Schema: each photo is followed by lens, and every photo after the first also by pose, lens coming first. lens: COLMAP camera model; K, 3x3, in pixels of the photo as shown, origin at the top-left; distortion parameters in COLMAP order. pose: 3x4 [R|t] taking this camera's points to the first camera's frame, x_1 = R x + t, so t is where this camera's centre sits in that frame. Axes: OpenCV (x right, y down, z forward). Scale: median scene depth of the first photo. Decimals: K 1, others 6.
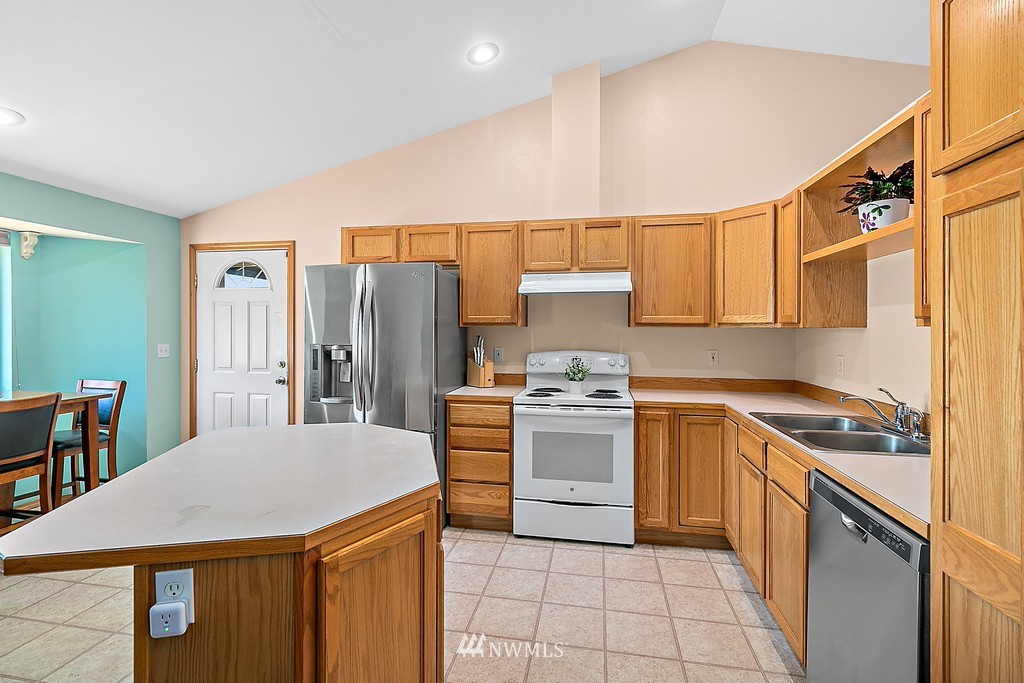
lens RADIAL K [[498.3, 0, 498.0], [0, 498.3, 319.0], [0, 0, 1]] dist [0.018471, 0.000170]
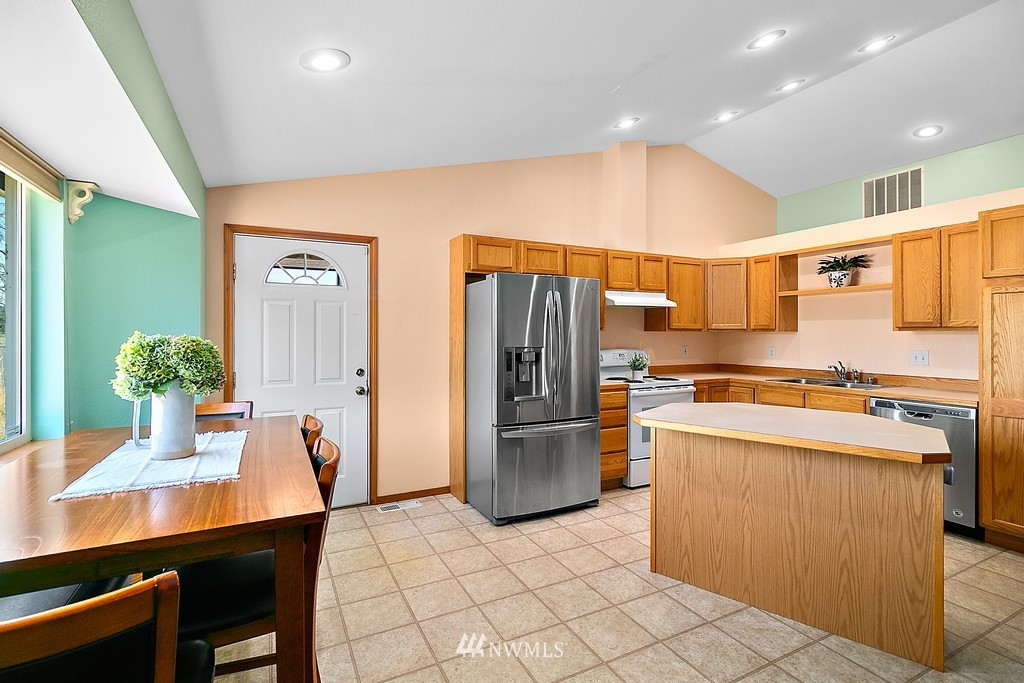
lens RADIAL K [[476.4, 0, 512.1], [0, 476.4, 332.0], [0, 0, 1]] dist [-0.001339, 0.000282]
pose [[0.782255, 0.000117, 0.622958, -0.909824], [-0.010654, 0.999856, 0.013191, 0.003927], [-0.622867, -0.016956, 0.782144, 0.187661]]
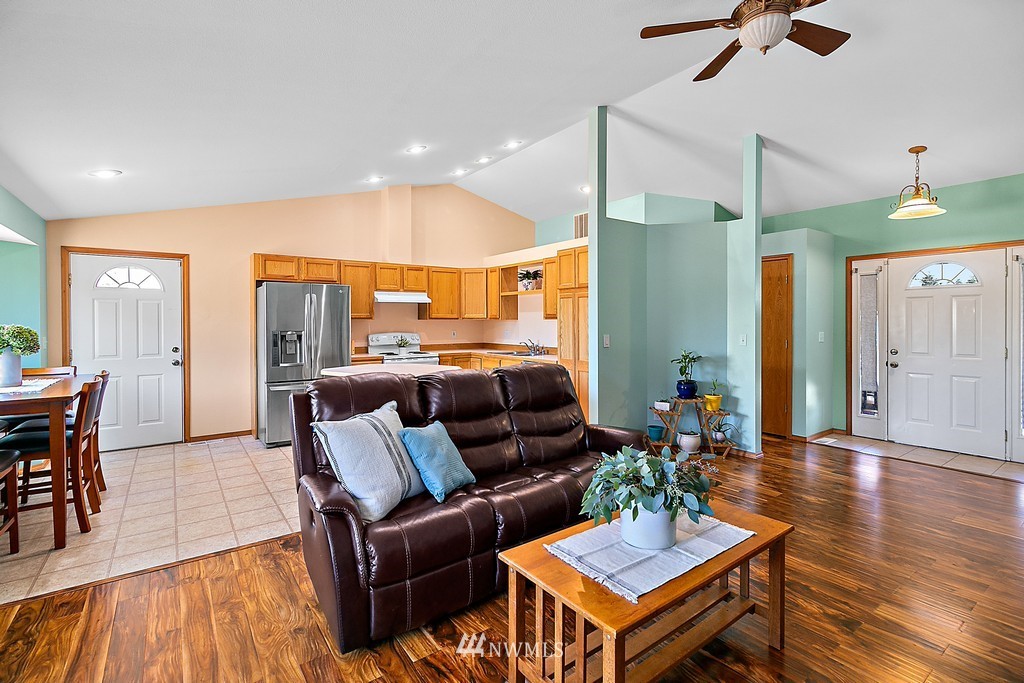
lens RADIAL K [[470.7, 0, 509.8], [0, 470.7, 323.9], [0, 0, 1]] dist [0.002012, 0.001036]
pose [[0.678305, -0.009671, 0.734717, -0.890593], [-0.009460, 0.999716, 0.021893, -0.012617], [-0.734719, -0.021801, 0.678021, -0.541949]]
